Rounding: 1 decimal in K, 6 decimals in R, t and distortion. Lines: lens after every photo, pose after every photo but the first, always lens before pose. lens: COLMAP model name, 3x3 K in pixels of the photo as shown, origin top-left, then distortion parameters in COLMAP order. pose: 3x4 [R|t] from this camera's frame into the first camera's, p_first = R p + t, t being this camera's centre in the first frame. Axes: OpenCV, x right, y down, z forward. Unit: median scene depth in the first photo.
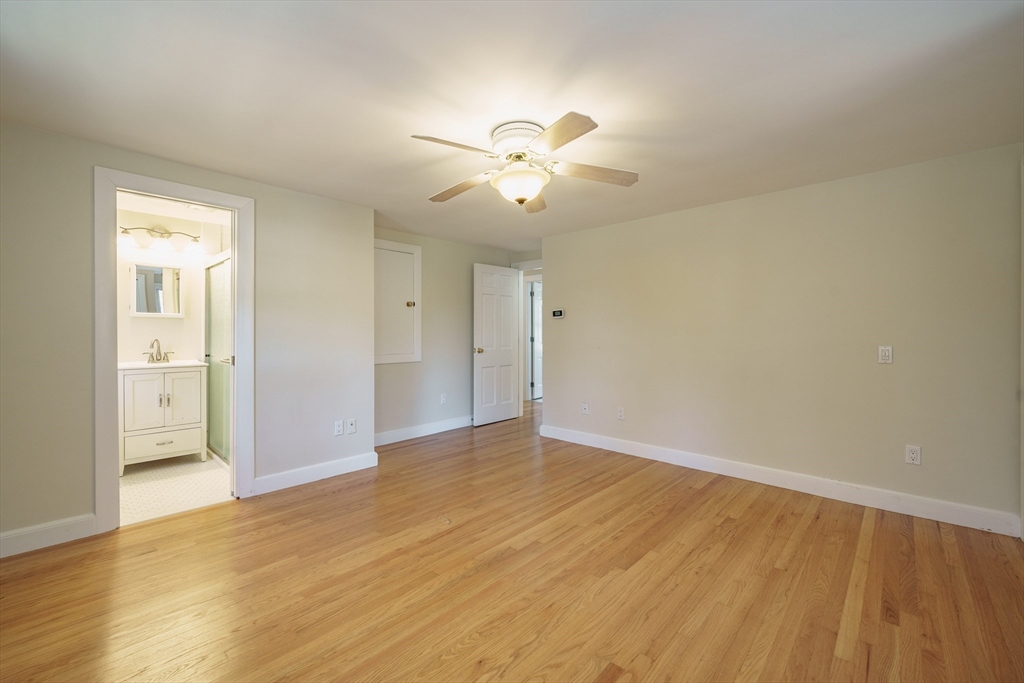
lens RADIAL K [[419.9, 0, 510.0], [0, 419.9, 338.1], [0, 0, 1]] dist [-0.002946, -0.000322]
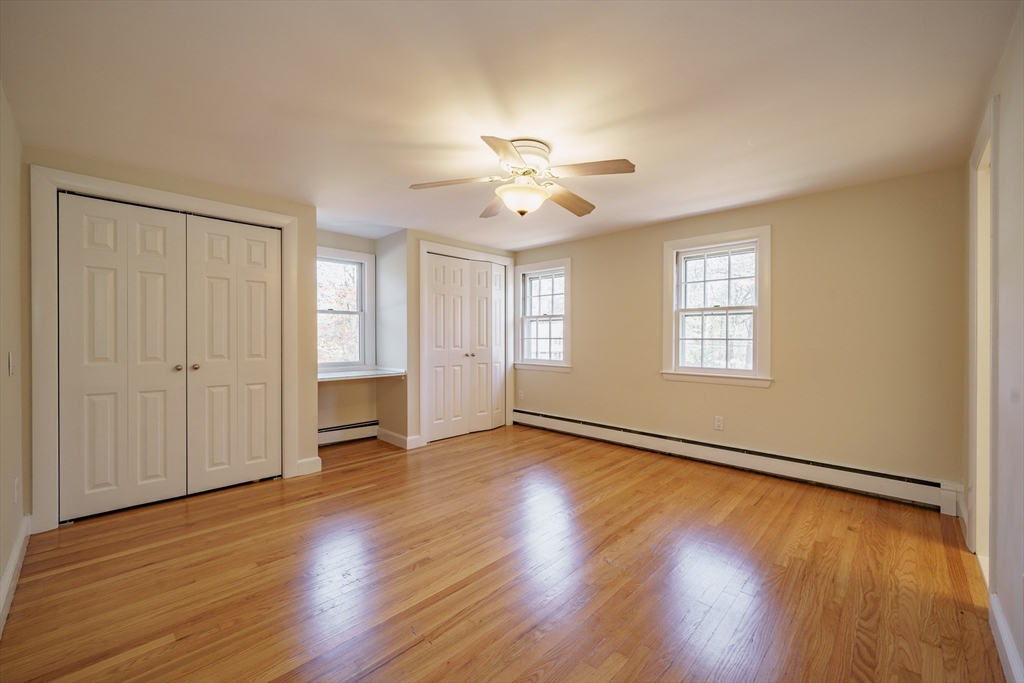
lens RADIAL K [[419.9, 0, 510.0], [0, 419.9, 338.1], [0, 0, 1]] dist [-0.002946, -0.000322]
pose [[-0.999856, -0.001722, 0.016861, 0.039482], [-0.001595, 0.999970, 0.007553, -0.010630], [-0.016873, 0.007525, -0.999829, 2.071598]]
